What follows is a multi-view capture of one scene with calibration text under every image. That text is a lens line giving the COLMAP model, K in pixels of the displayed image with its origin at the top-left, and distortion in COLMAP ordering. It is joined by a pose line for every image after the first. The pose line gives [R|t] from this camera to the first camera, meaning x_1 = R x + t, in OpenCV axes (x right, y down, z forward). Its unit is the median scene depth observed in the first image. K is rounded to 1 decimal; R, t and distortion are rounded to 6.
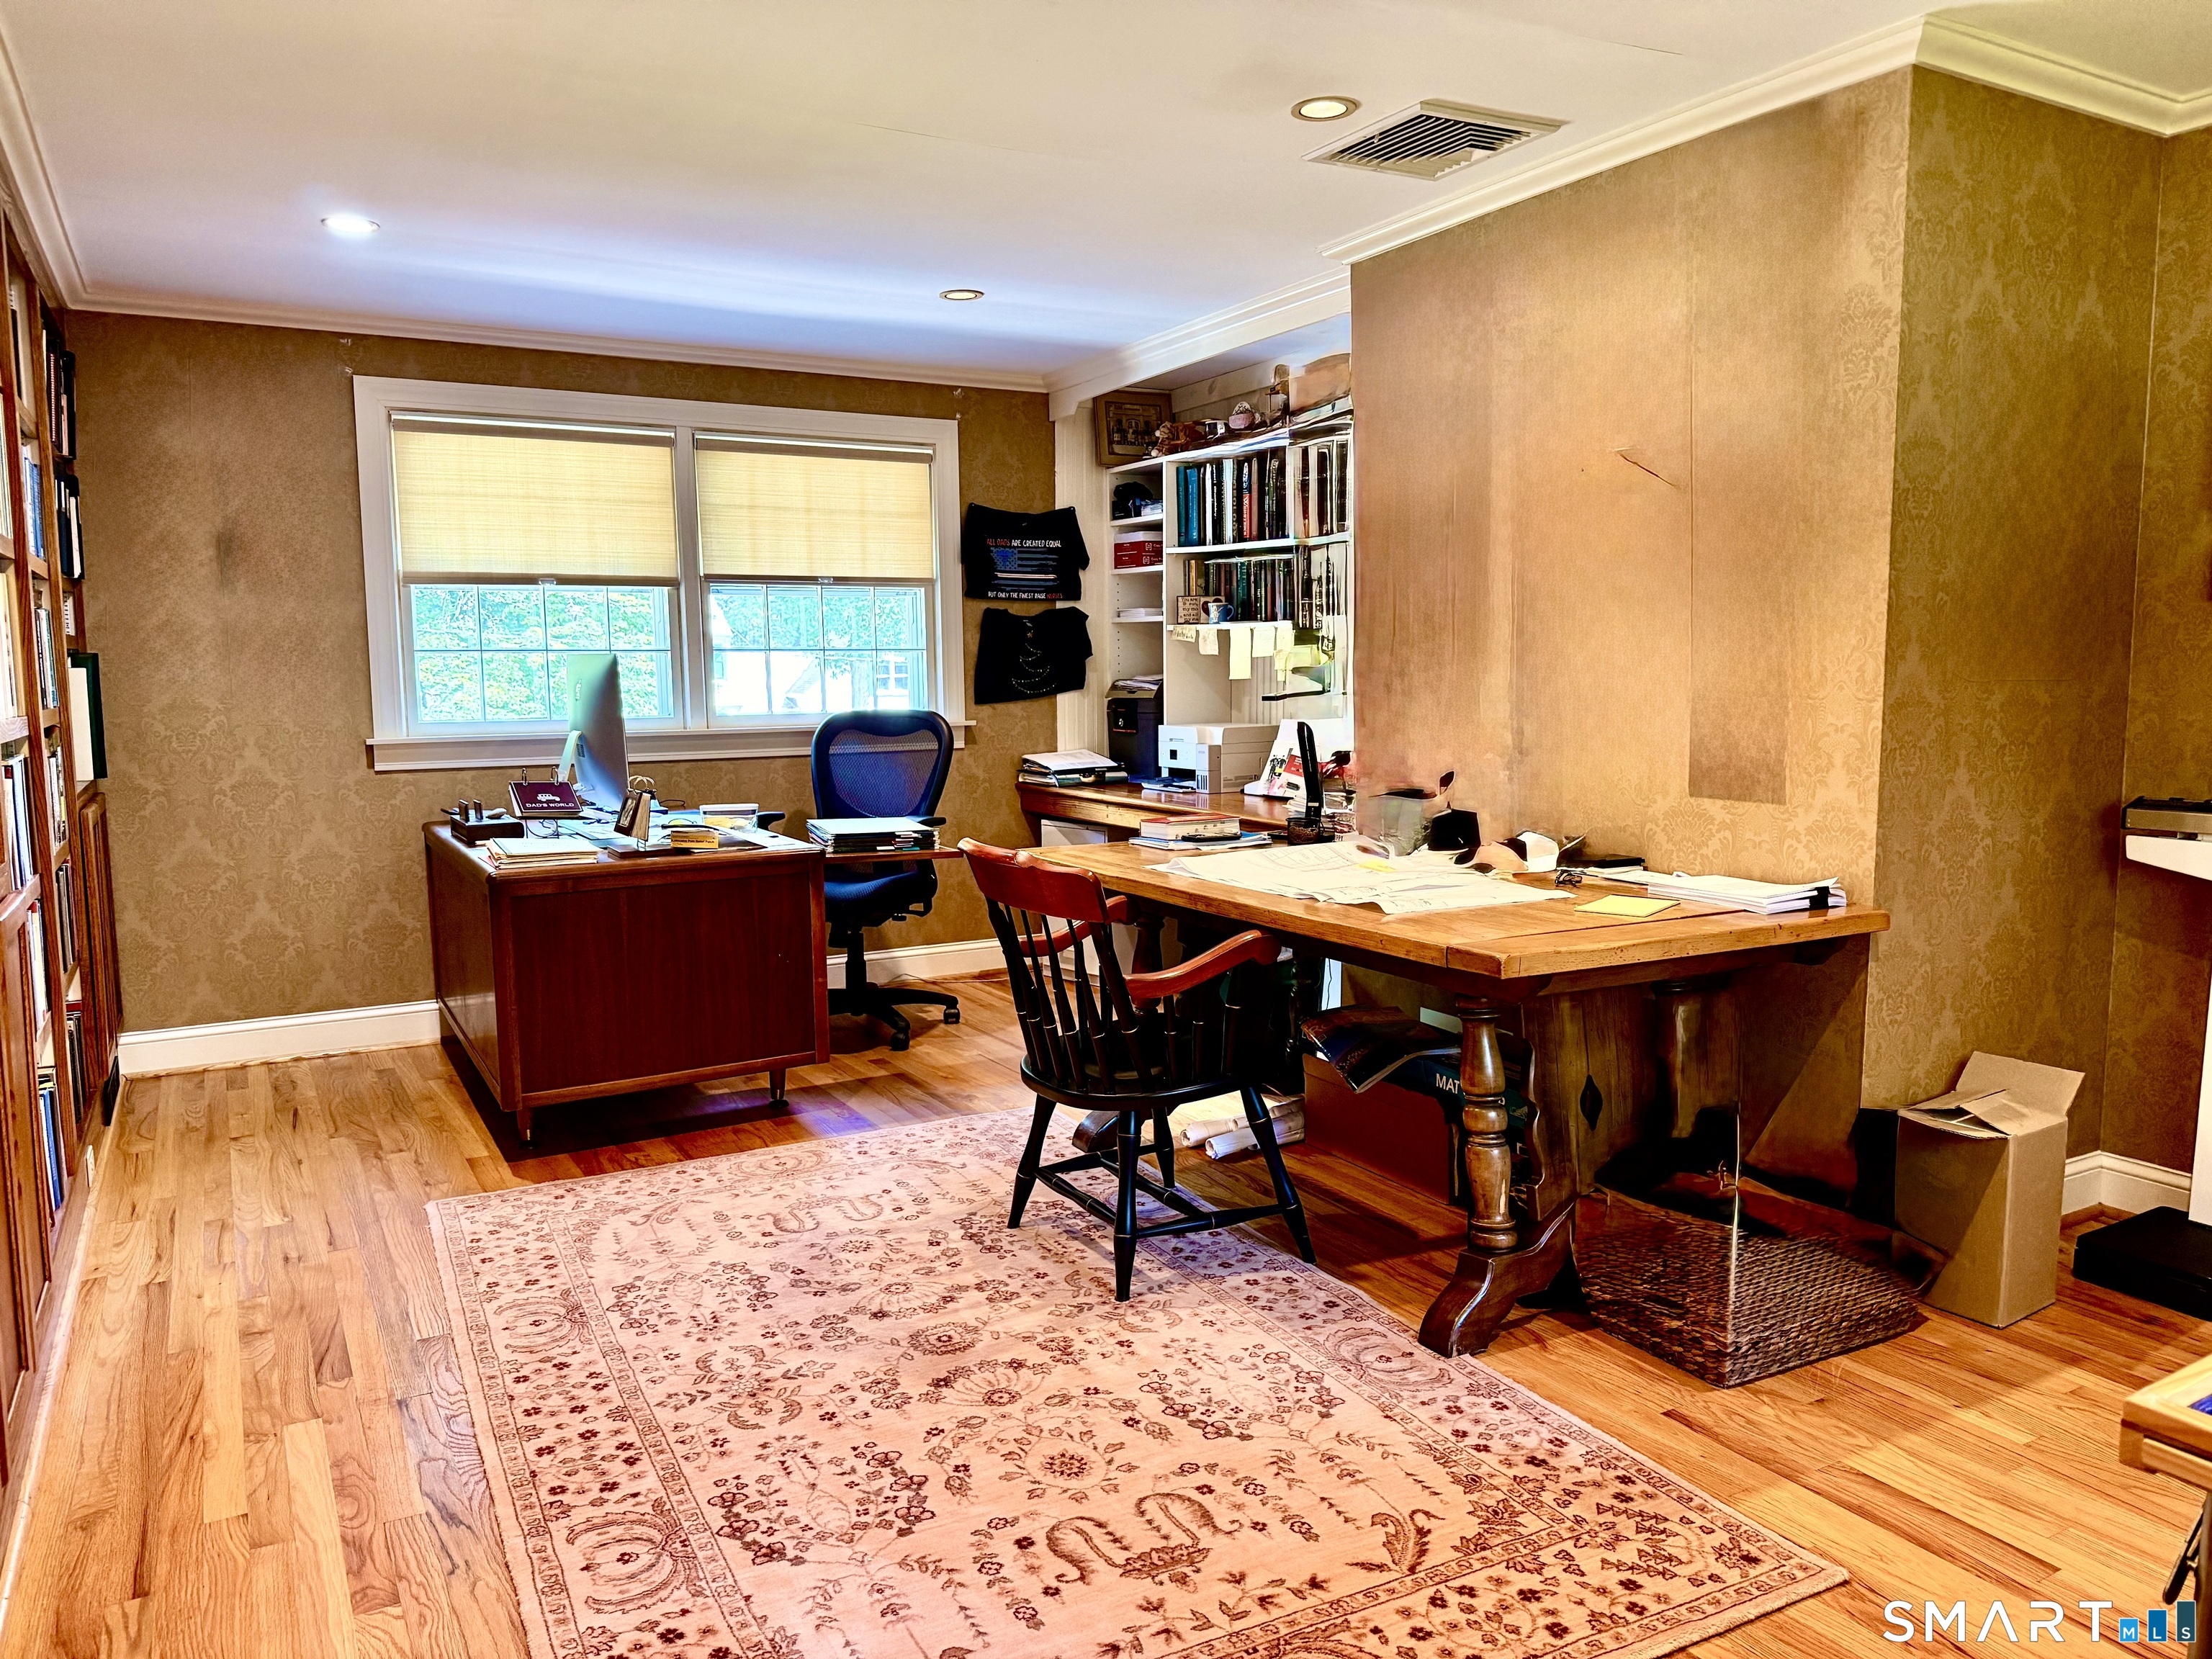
lens RADIAL K [[1566.5, 0, 1102.7], [0, 1566.5, 833.1], [0, 0, 1]] dist [0.024202, -0.012677]
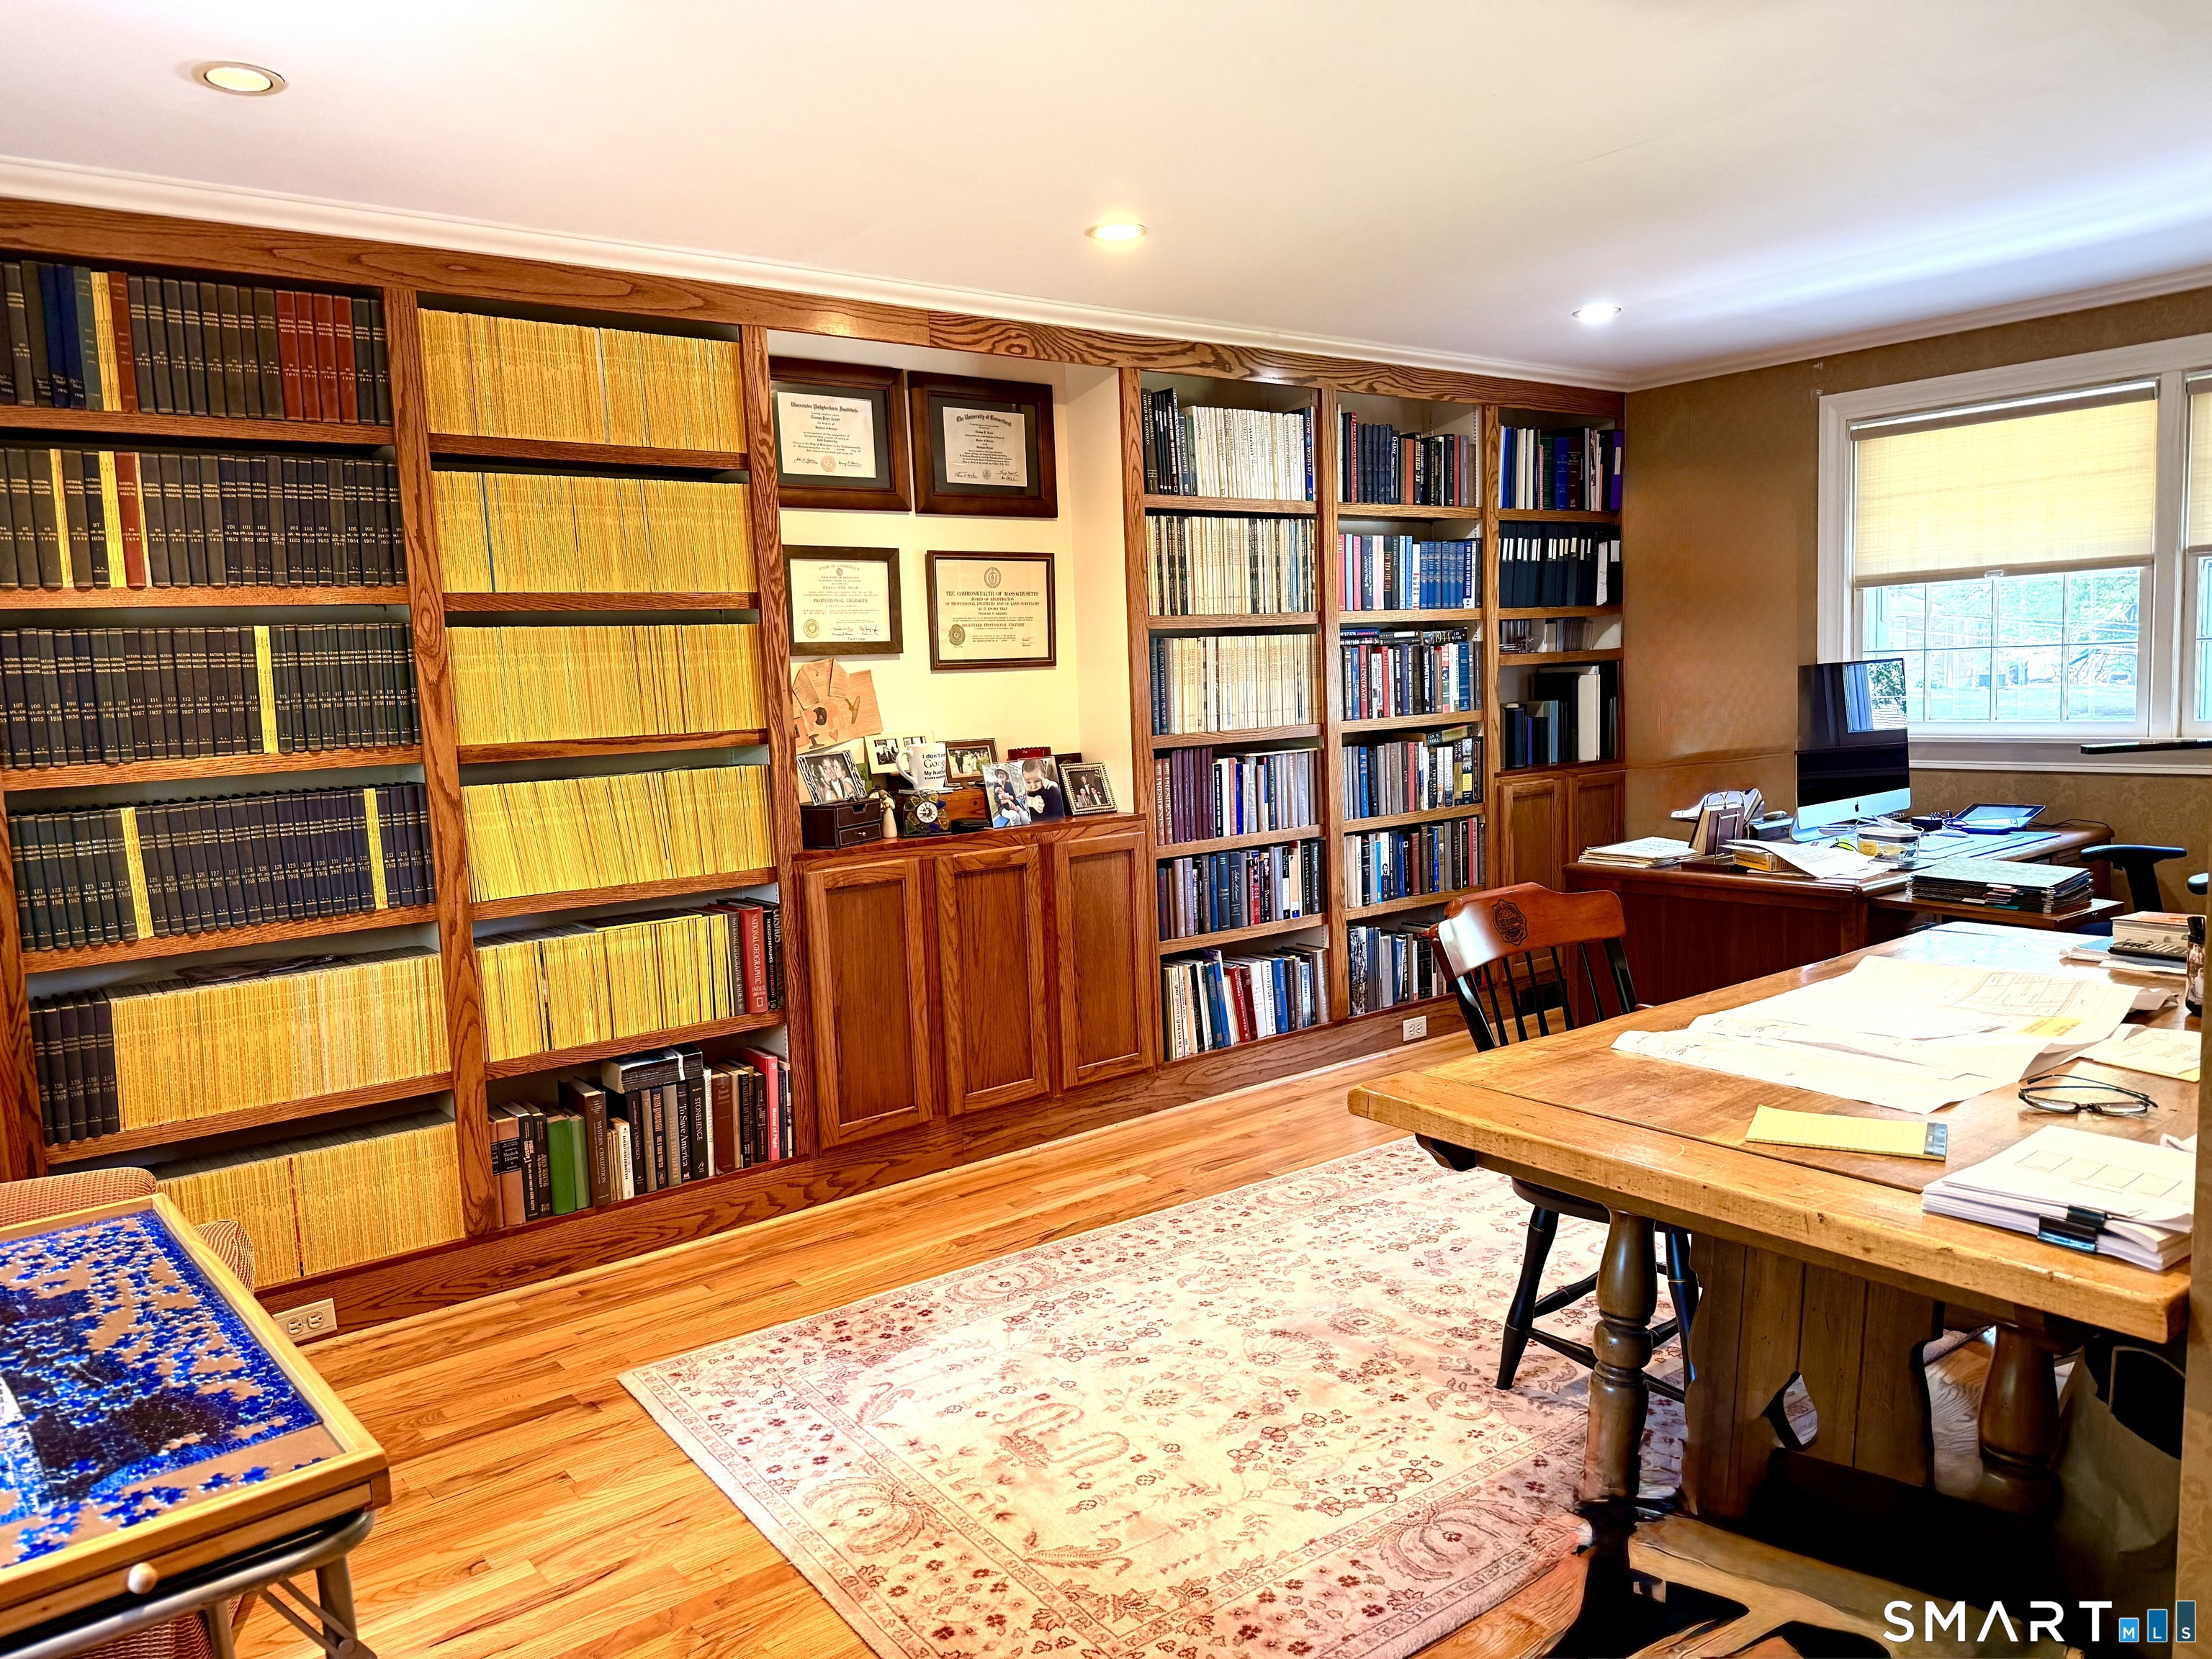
lens RADIAL K [[1566.5, 0, 1101.9], [0, 1566.5, 825.3], [0, 0, 1]] dist [0.024202, -0.012677]
pose [[0.144077, 0.107456, -0.983715, 0.893630], [-0.068650, 0.992777, 0.098392, -0.119086], [0.987182, 0.053356, 0.150413, 0.608973]]
